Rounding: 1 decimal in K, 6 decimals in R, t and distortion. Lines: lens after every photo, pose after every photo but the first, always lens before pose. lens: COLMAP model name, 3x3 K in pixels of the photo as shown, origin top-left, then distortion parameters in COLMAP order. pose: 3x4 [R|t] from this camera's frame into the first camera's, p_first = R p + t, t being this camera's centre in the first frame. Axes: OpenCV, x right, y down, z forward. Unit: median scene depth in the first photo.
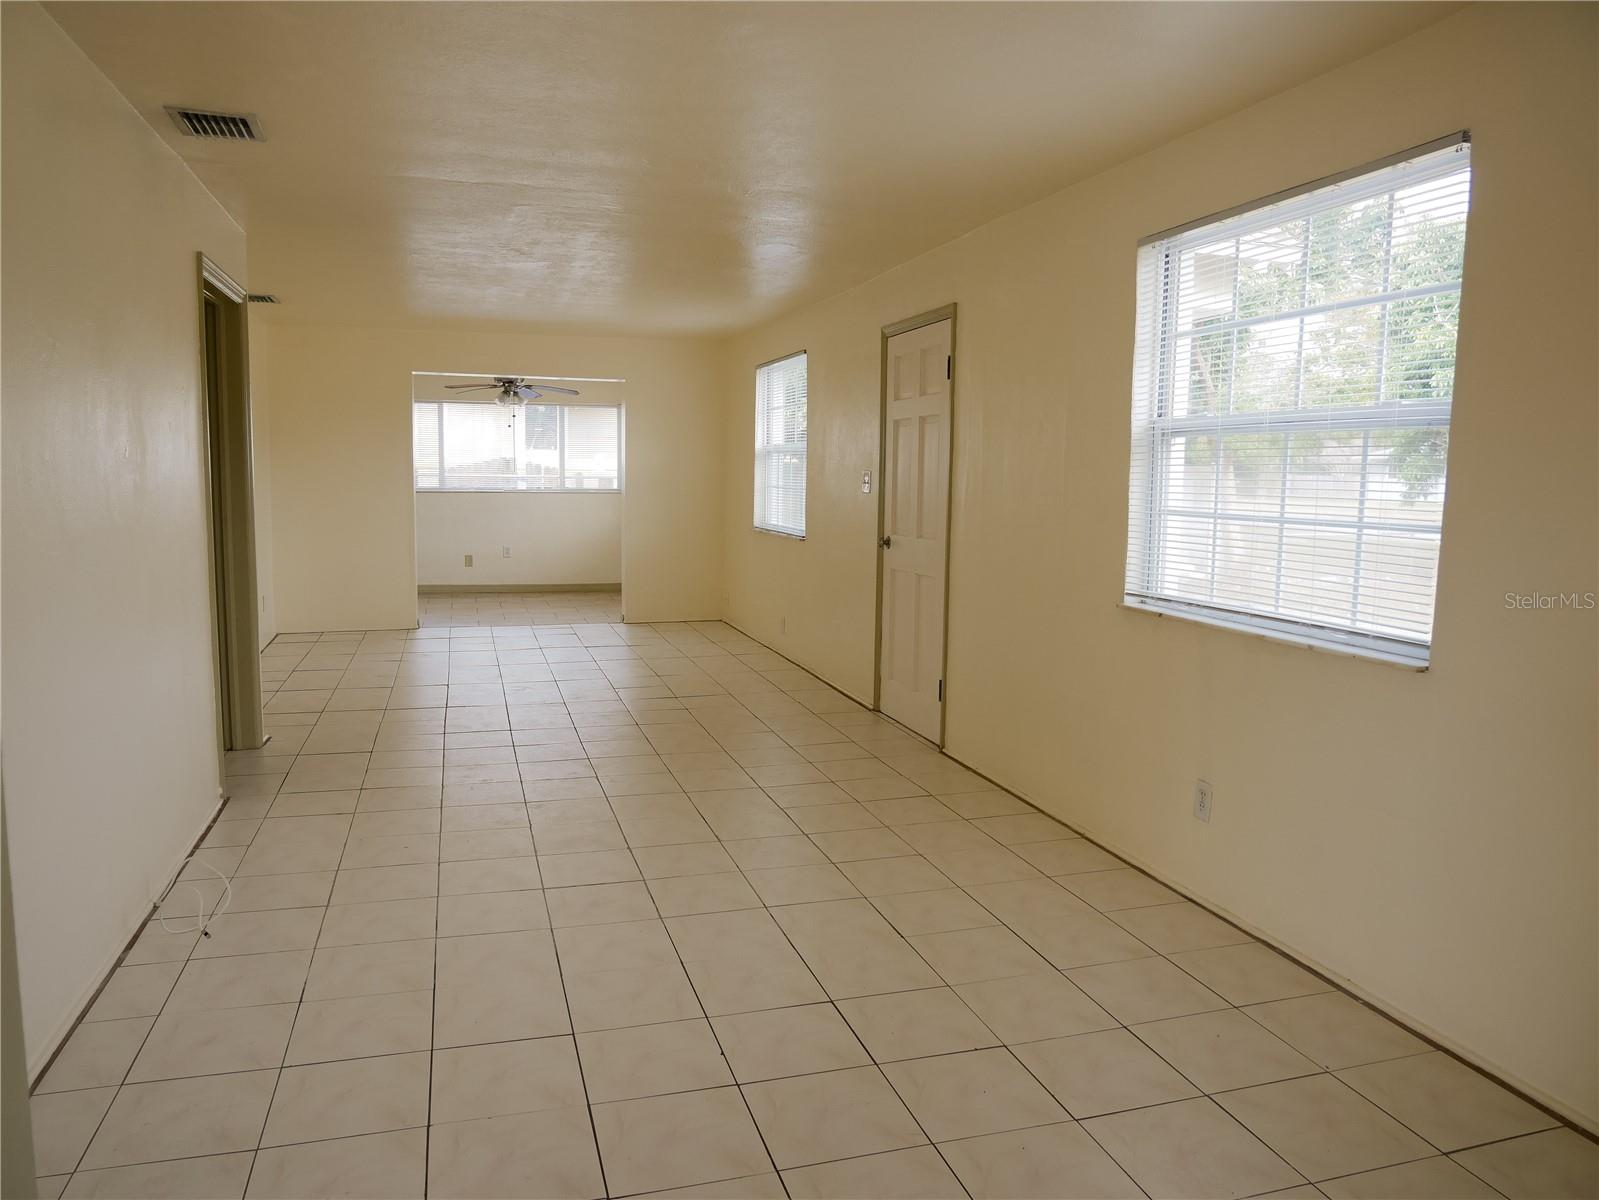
lens RADIAL K [[1143.2, 0, 808.8], [0, 1143.2, 600.3], [0, 0, 1]] dist [-0.051859, 0.024988]
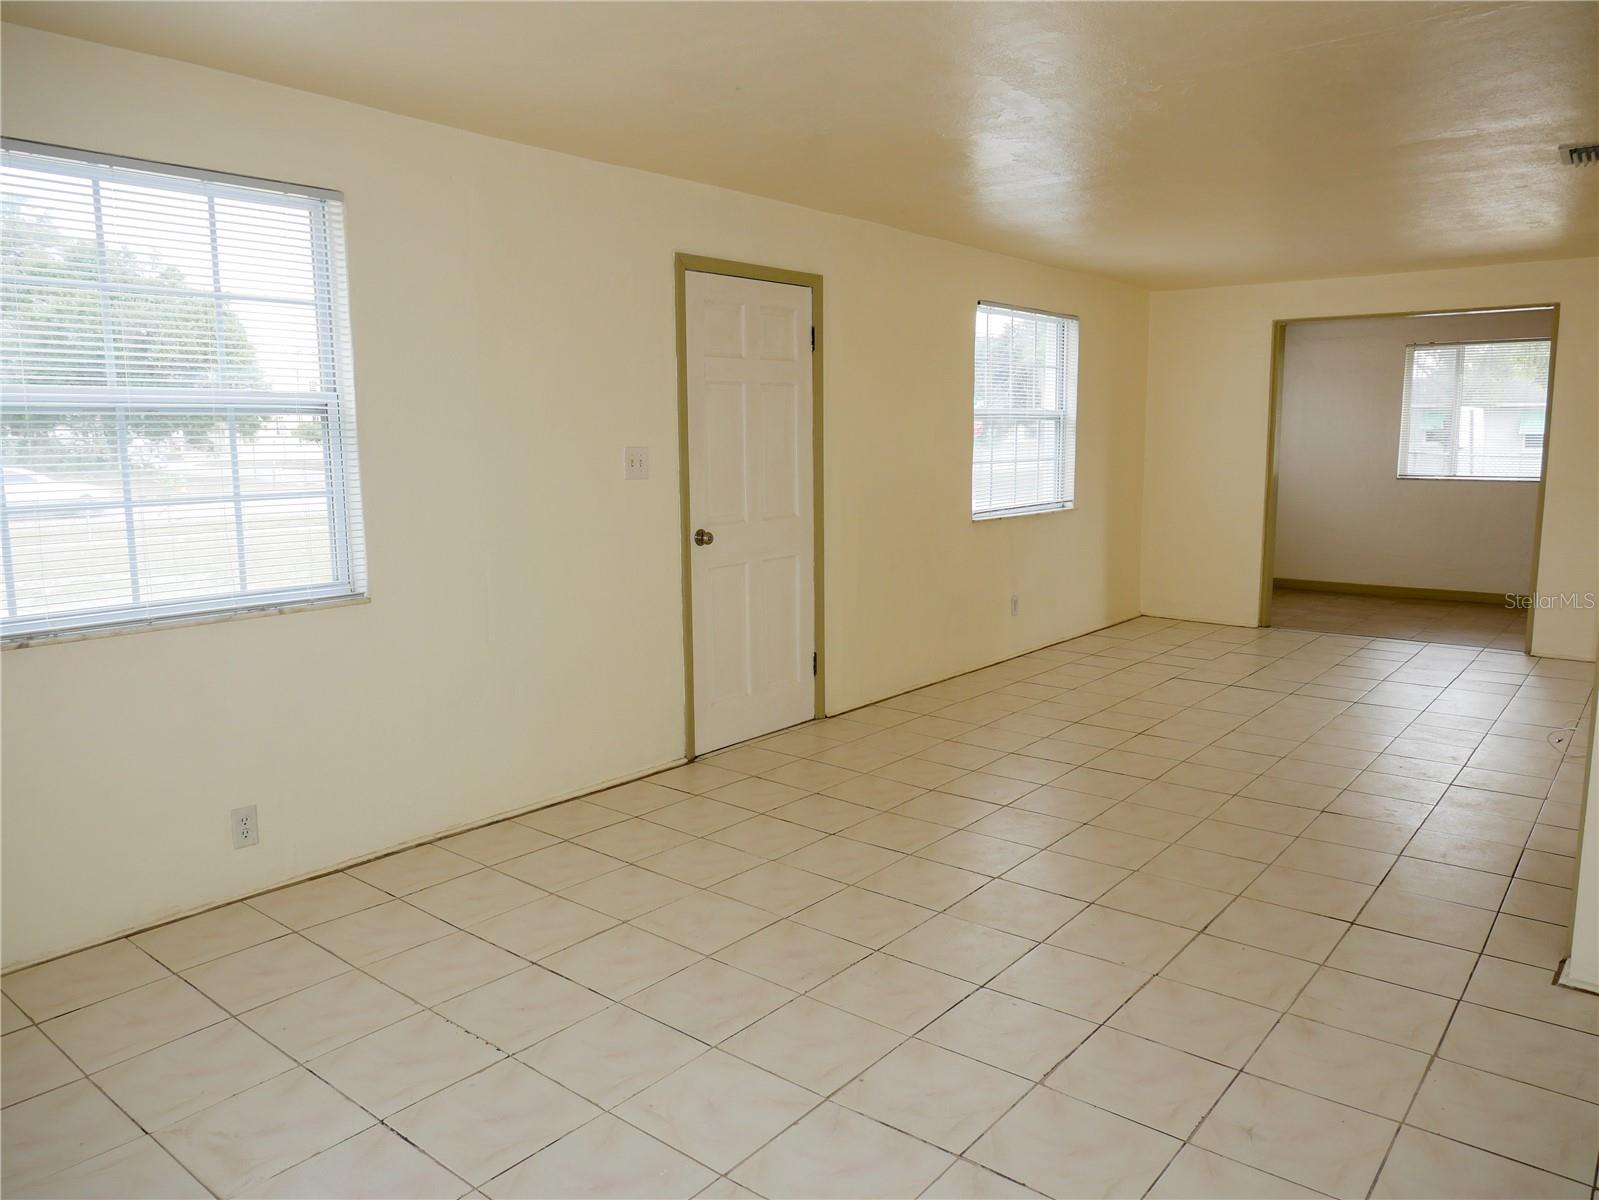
lens RADIAL K [[1143.2, 0, 810.4], [0, 1143.2, 604.6], [0, 0, 1]] dist [-0.051859, 0.024988]
pose [[-0.557039, -0.131539, 0.820003, -0.616226], [0.090153, 0.971964, 0.217158, -0.164325], [-0.825579, 0.194891, -0.529563, 1.336380]]
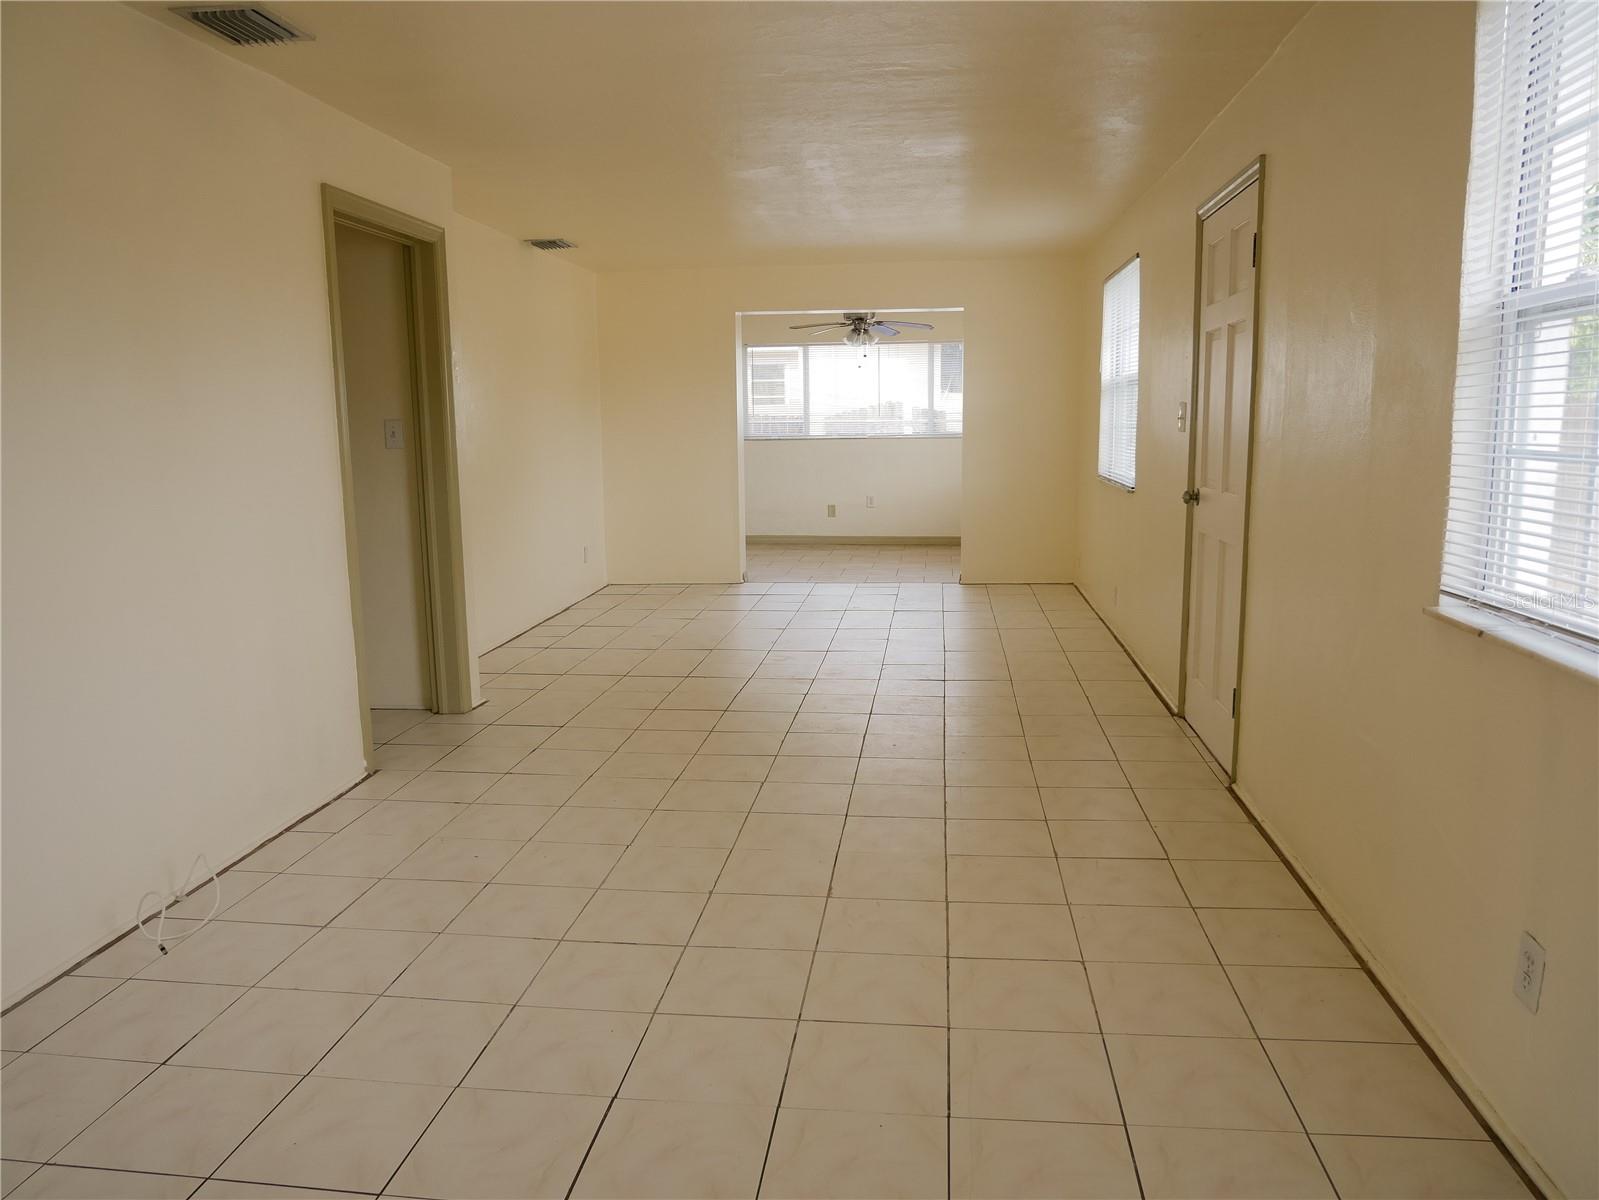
lens RADIAL K [[1143.2, 0, 795.1], [0, 1143.2, 610.4], [0, 0, 1]] dist [-0.051859, 0.024988]
pose [[0.911689, 0.041099, -0.408821, 0.134212], [-0.017910, 0.998014, 0.060390, -0.016251], [0.410491, -0.047735, 0.910614, 0.203664]]
